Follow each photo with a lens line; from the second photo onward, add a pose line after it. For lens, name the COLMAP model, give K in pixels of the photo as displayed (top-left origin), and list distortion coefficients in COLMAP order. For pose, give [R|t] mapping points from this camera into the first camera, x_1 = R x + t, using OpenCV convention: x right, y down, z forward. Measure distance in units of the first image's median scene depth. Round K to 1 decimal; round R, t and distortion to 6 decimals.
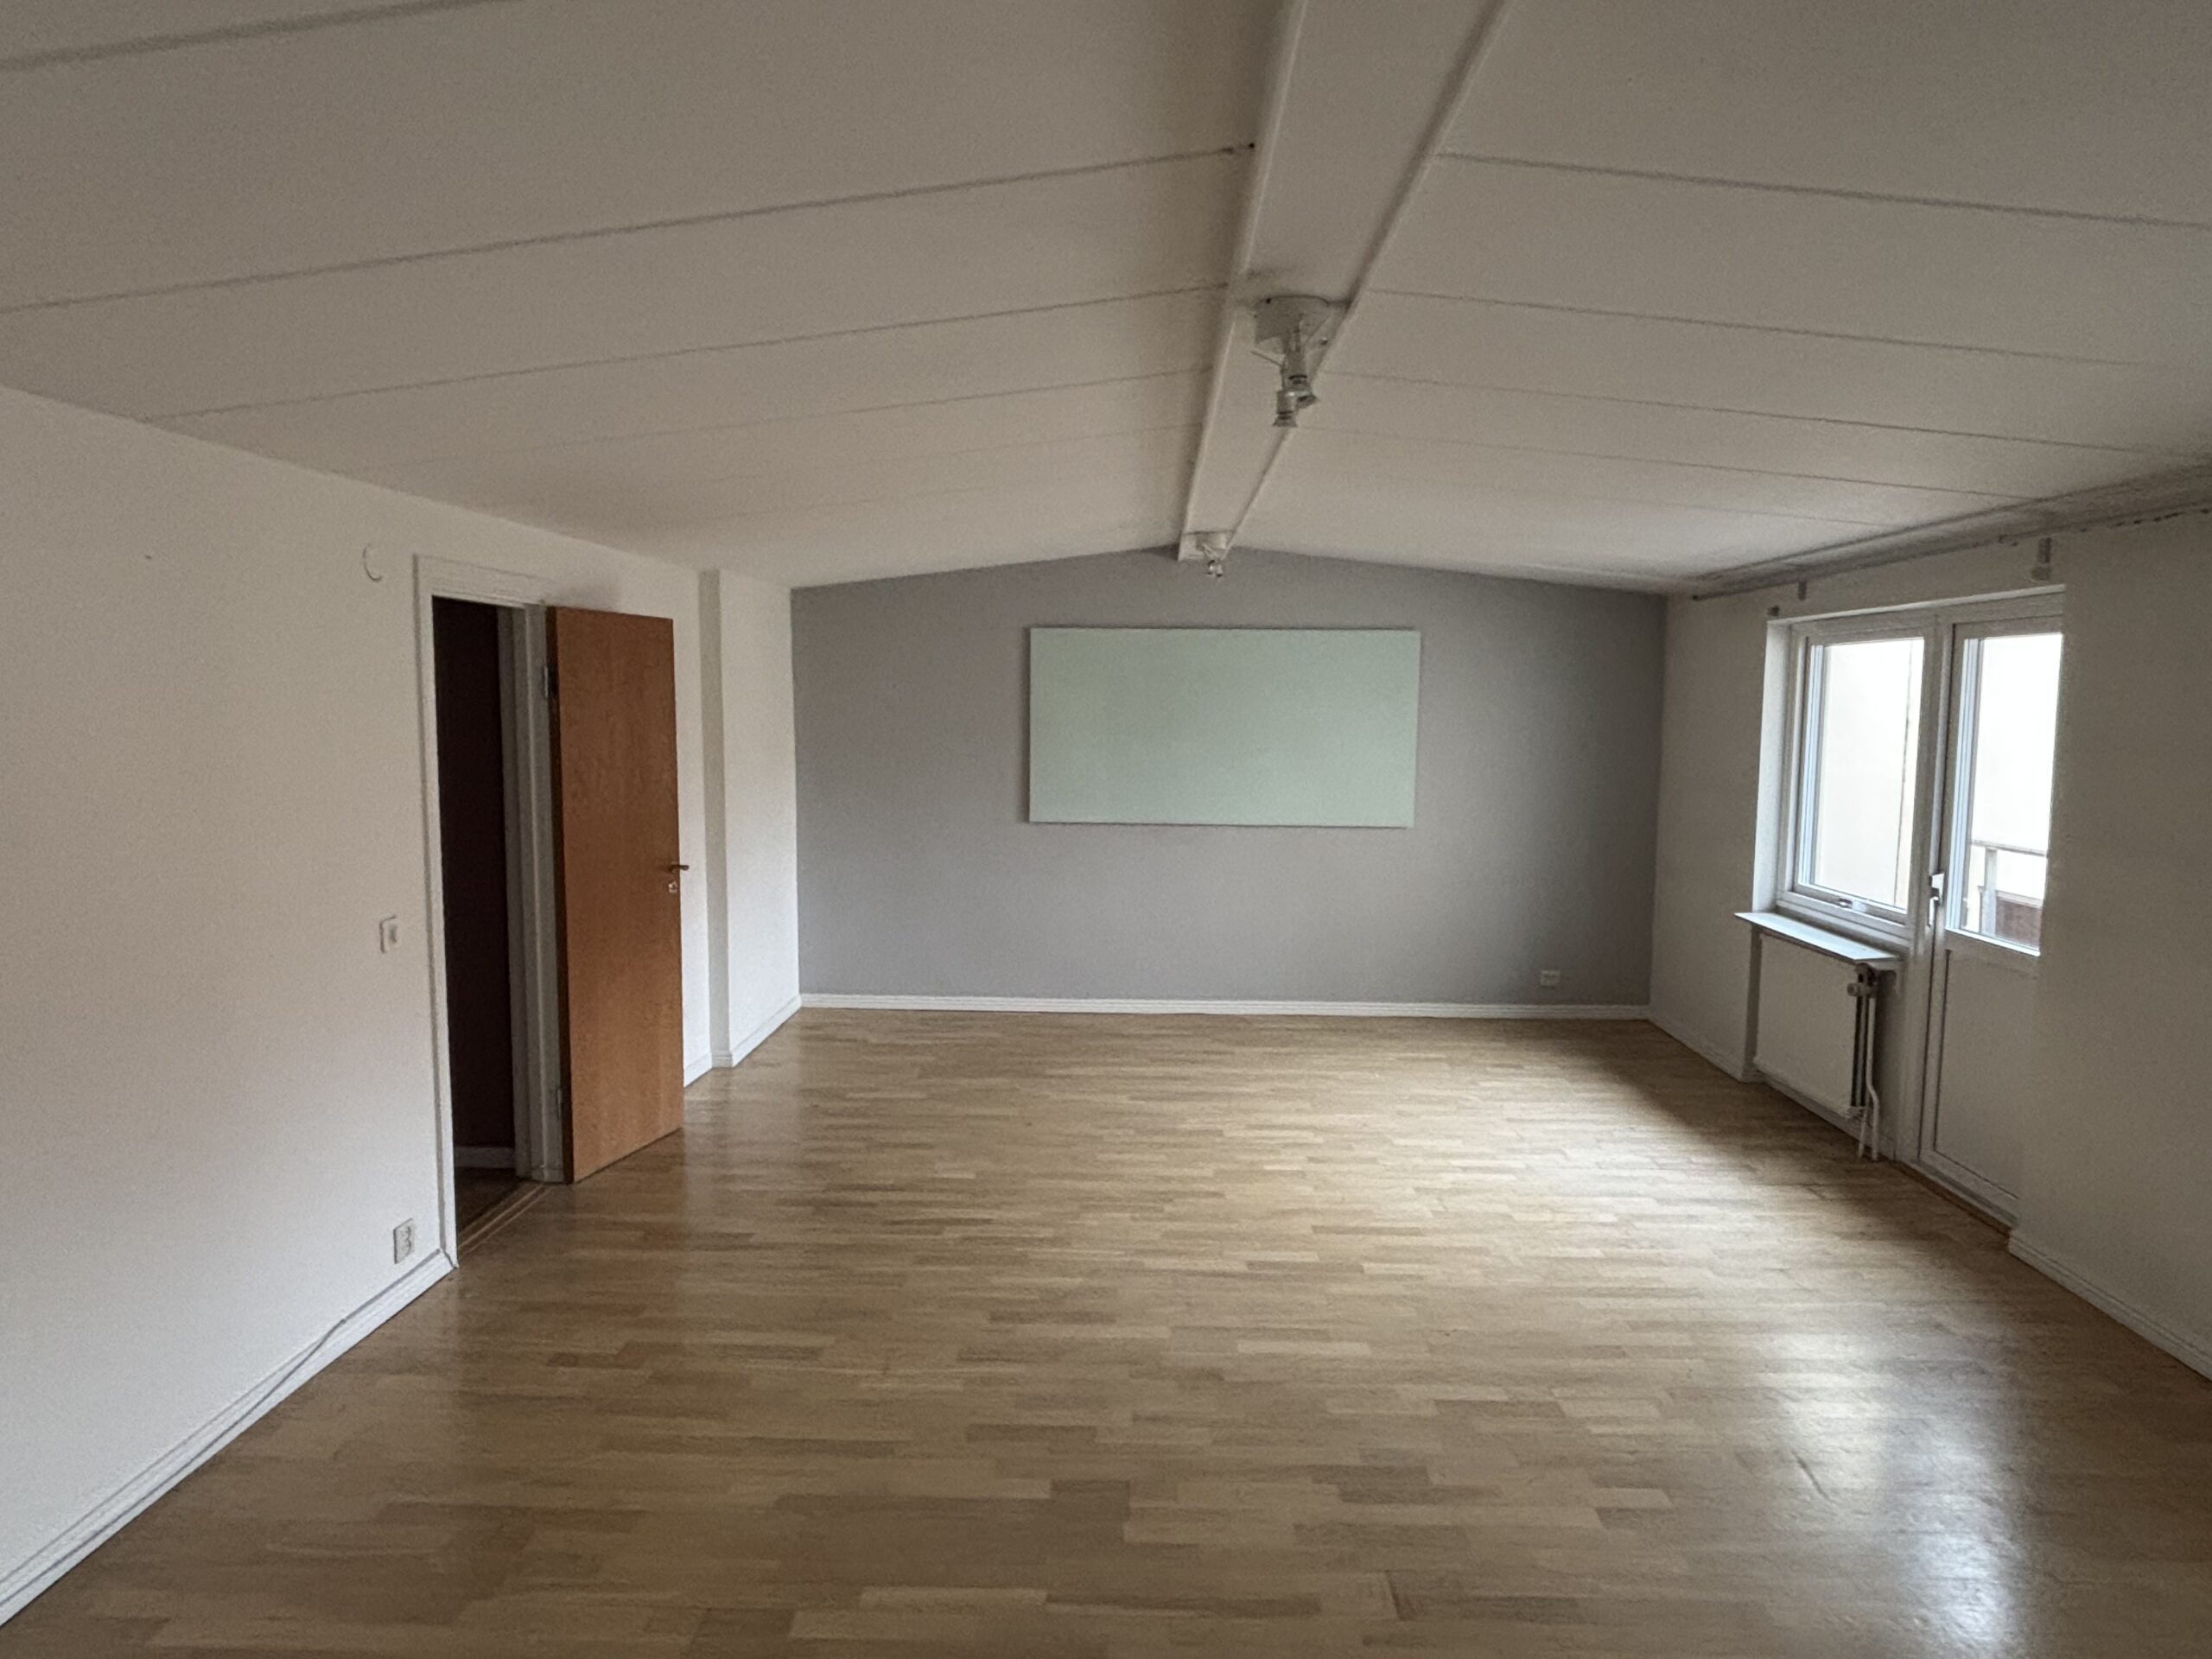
lens RADIAL K [[1278.5, 0, 1102.0], [0, 1278.5, 824.7], [0, 0, 1]] dist [0.003034, -0.000511]
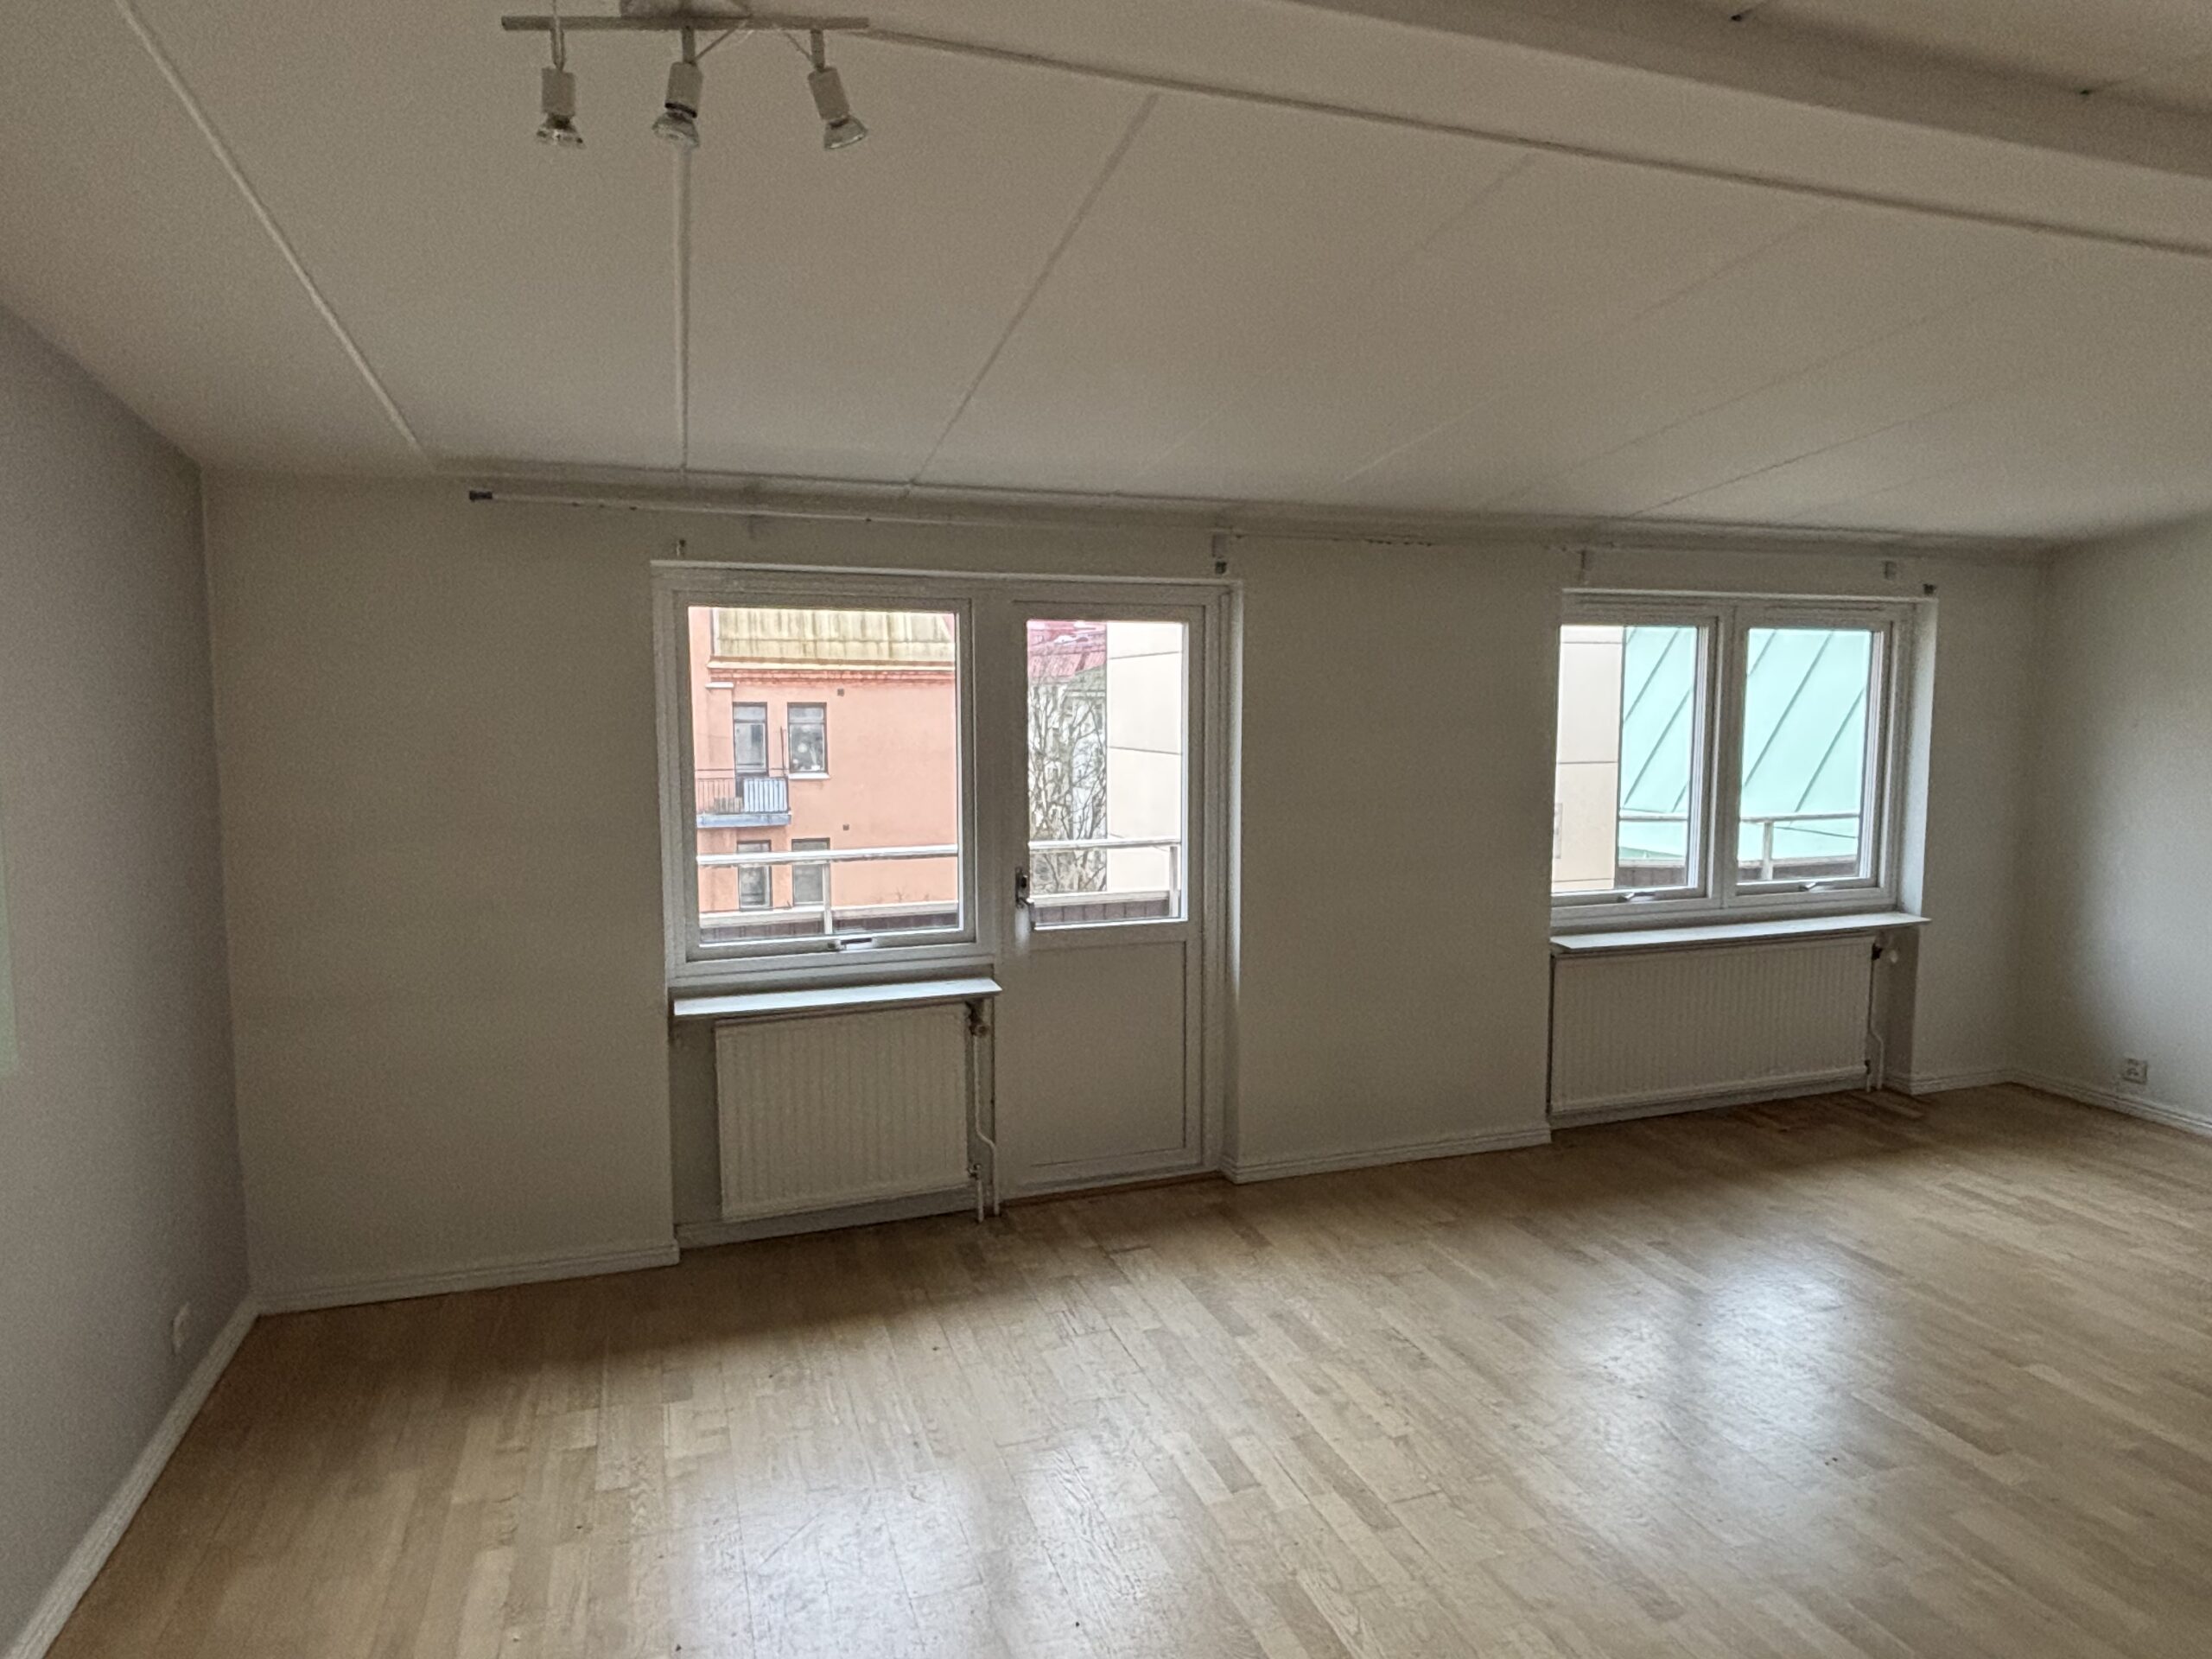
lens RADIAL K [[1278.5, 0, 1093.9], [0, 1278.5, 823.9], [0, 0, 1]] dist [0.003034, -0.000511]
pose [[-0.342616, -0.092170, 0.934943, -0.225140], [0.099968, 0.985949, 0.133832, -0.119321], [-0.934142, 0.139317, -0.328588, 1.295213]]
